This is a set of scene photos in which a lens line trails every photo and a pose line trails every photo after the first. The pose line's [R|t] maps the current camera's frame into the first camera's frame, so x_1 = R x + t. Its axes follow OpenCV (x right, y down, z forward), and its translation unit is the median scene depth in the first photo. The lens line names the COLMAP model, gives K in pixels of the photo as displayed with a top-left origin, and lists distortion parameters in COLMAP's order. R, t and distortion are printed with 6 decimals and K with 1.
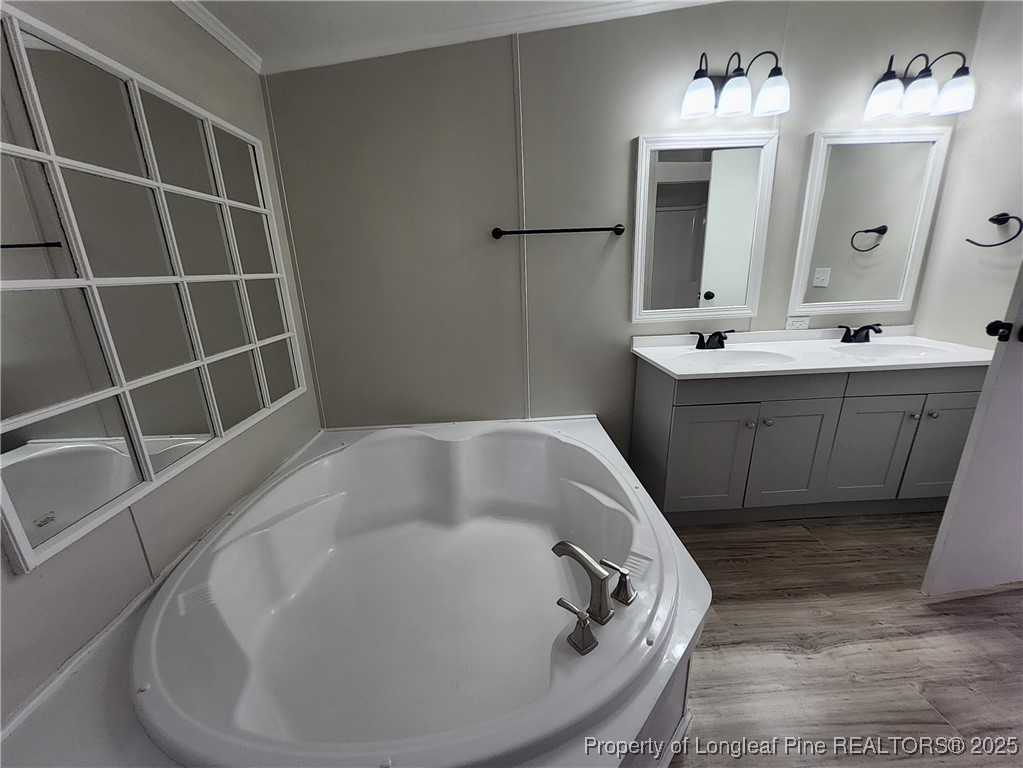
lens RADIAL K [[403.8, 0, 507.7], [0, 403.8, 384.9], [0, 0, 1]] dist [0.004110, -0.002361]
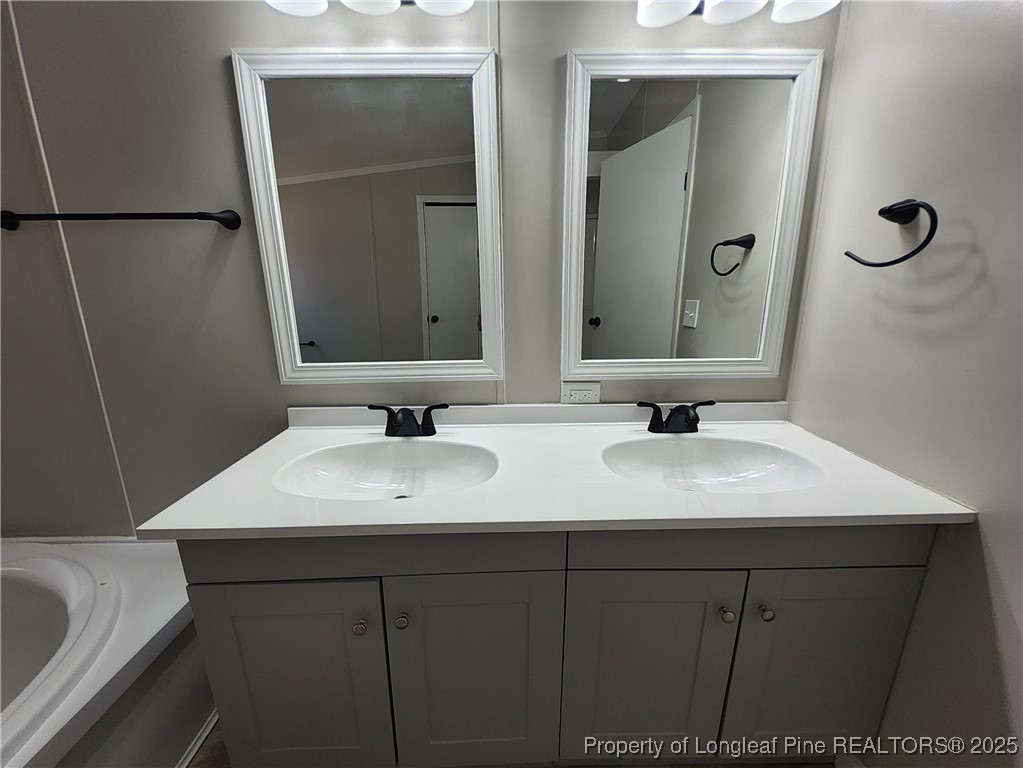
lens RADIAL K [[403.8, 0, 502.4], [0, 403.8, 386.8], [0, 0, 1]] dist [0.004110, -0.002361]
pose [[0.999361, 0.032207, -0.015487, 0.645068], [-0.032936, 0.998235, -0.049426, -0.135173], [0.013867, 0.049904, 0.998658, 0.442515]]
